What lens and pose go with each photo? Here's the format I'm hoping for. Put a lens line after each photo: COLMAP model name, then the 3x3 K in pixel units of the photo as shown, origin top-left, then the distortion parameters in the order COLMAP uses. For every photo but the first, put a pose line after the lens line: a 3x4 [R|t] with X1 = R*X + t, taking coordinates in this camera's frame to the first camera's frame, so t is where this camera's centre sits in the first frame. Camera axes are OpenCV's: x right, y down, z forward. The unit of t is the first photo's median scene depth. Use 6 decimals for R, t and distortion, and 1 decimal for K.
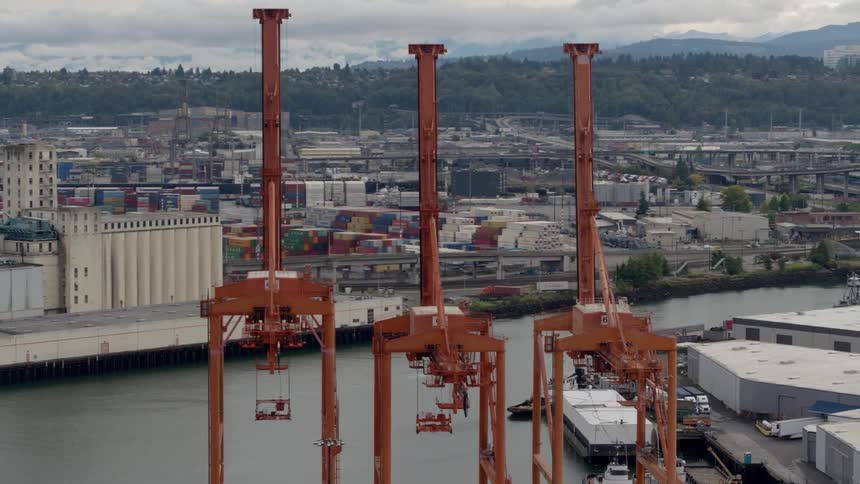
lens RADIAL K [[2231.4, 0, 430.5], [0, 2231.4, 242.6], [0, 0, 1]] dist [0.121800, 0.000000]
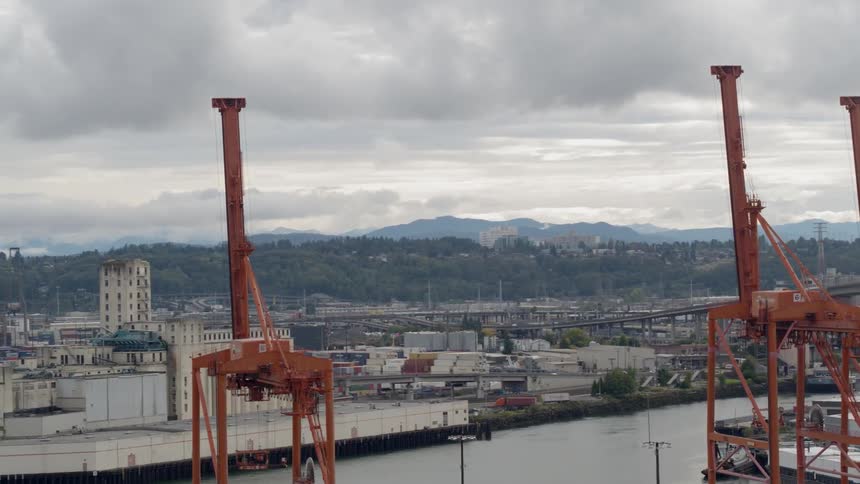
lens RADIAL K [[2231.4, 0, 428.9], [0, 2231.4, 240.7], [0, 0, 1]] dist [0.121800, 0.000000]
pose [[0.982909, -0.017825, 0.183229, -0.231337], [0.034136, 0.995688, -0.086253, 0.040919], [-0.180902, 0.091034, 0.979279, -0.038515]]
